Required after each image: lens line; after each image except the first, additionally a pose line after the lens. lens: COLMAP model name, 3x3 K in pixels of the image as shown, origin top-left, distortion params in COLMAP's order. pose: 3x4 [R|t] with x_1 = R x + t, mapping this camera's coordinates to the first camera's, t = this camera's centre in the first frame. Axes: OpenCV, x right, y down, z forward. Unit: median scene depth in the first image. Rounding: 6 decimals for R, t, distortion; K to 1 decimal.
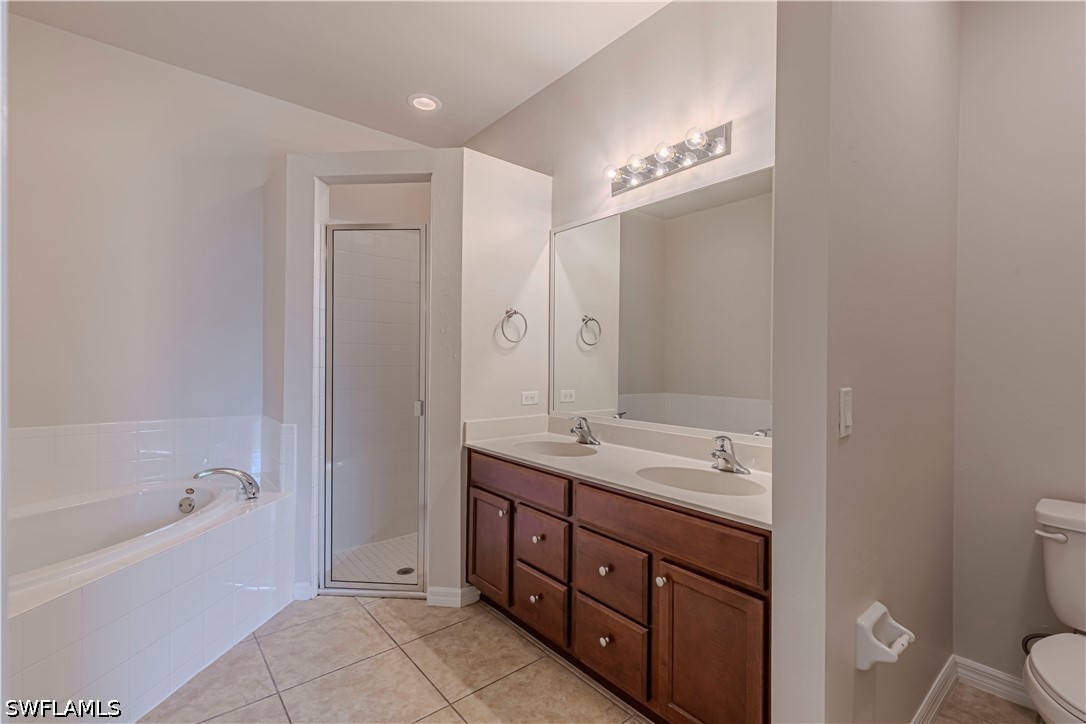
lens RADIAL K [[488.6, 0, 550.4], [0, 488.6, 364.1], [0, 0, 1]] dist [0.018812, -0.002833]
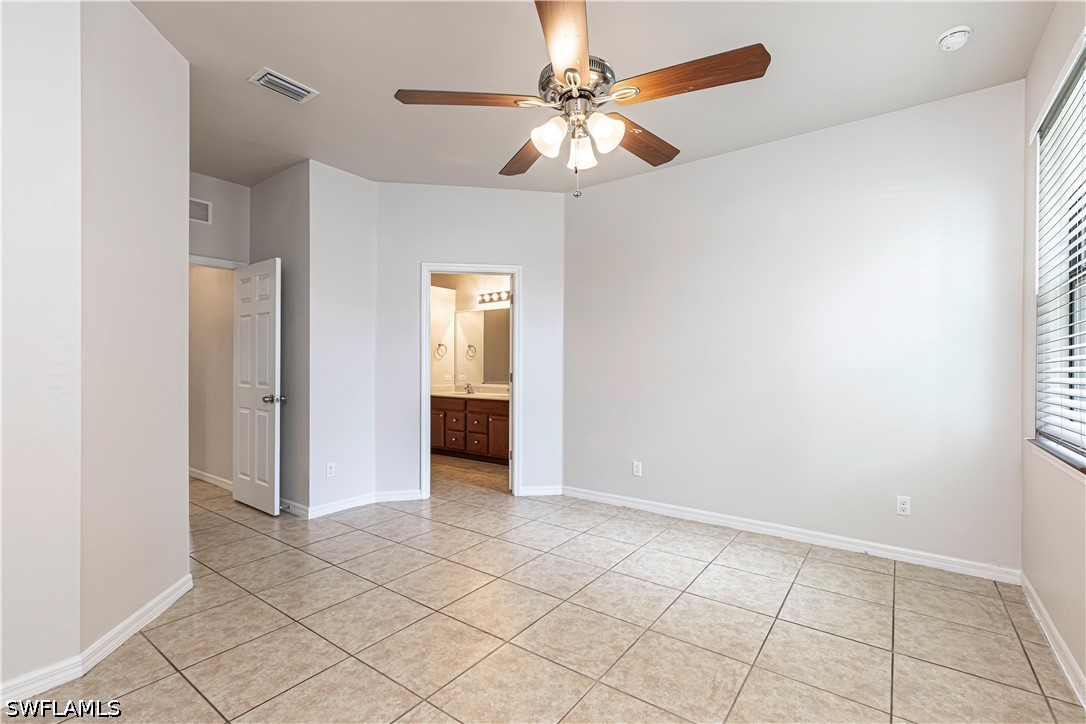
lens RADIAL K [[488.6, 0, 552.4], [0, 488.6, 365.2], [0, 0, 1]] dist [0.018812, -0.002833]
pose [[0.969716, -0.007233, 0.244126, -0.131474], [0.006976, 0.999974, 0.001917, 0.002614], [-0.244134, -0.000156, 0.969742, -1.578491]]
